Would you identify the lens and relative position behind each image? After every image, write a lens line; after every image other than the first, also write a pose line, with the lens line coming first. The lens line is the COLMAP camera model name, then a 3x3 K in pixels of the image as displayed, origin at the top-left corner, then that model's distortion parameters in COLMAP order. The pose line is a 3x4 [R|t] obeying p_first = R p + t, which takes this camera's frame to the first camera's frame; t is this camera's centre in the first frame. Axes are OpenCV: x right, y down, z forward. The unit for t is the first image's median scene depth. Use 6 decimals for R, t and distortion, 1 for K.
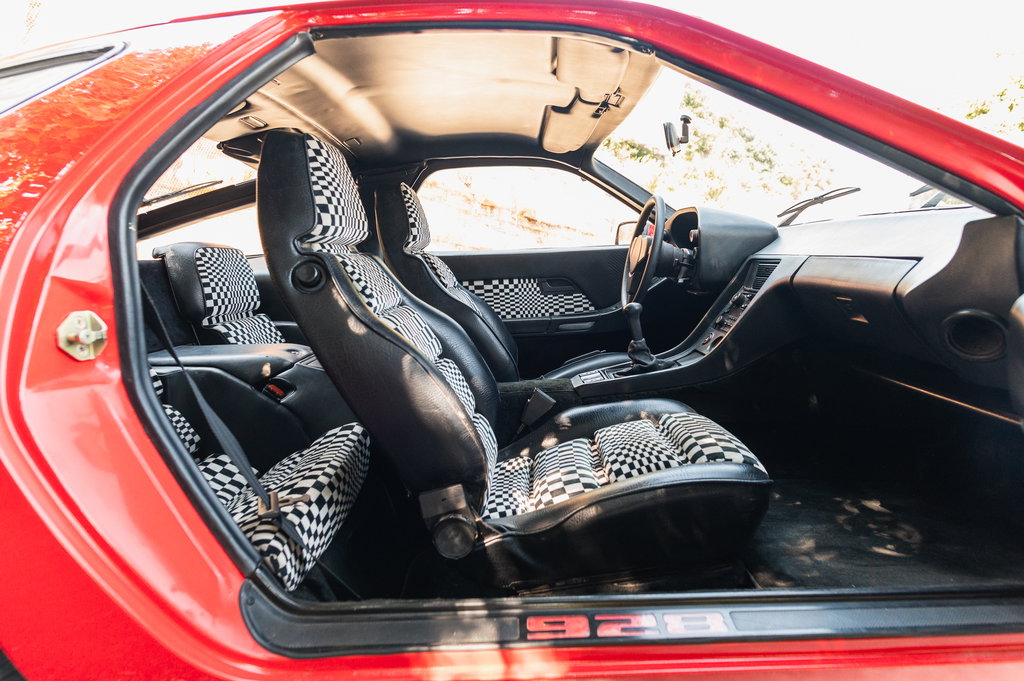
lens RADIAL K [[588.0, 0, 512.0], [0, 588.0, 340.5], [0, 0, 1]] dist [0.029807, -0.001959]
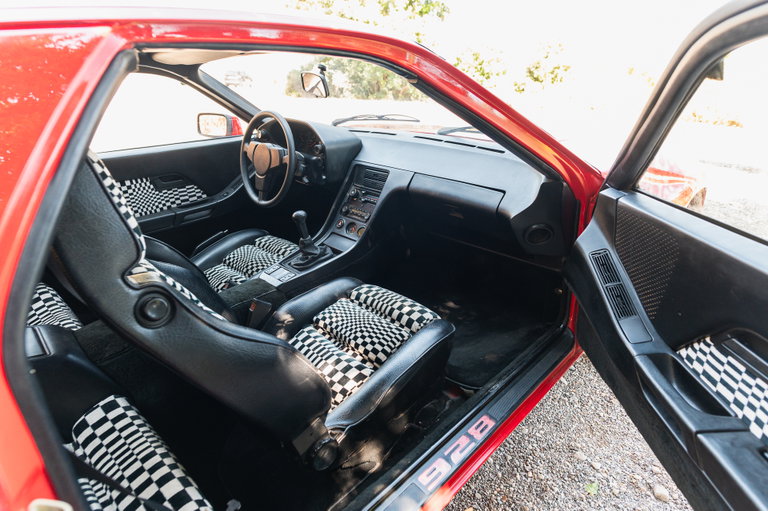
lens RADIAL K [[441.0, 0, 384.0], [0, 441.0, 255.5], [0, 0, 1]] dist [0.029807, -0.001959]
pose [[0.705343, -0.262779, 0.658360, -0.231820], [0.098653, 0.956102, 0.275928, -0.153306], [-0.701967, -0.129675, 0.700304, 0.107741]]
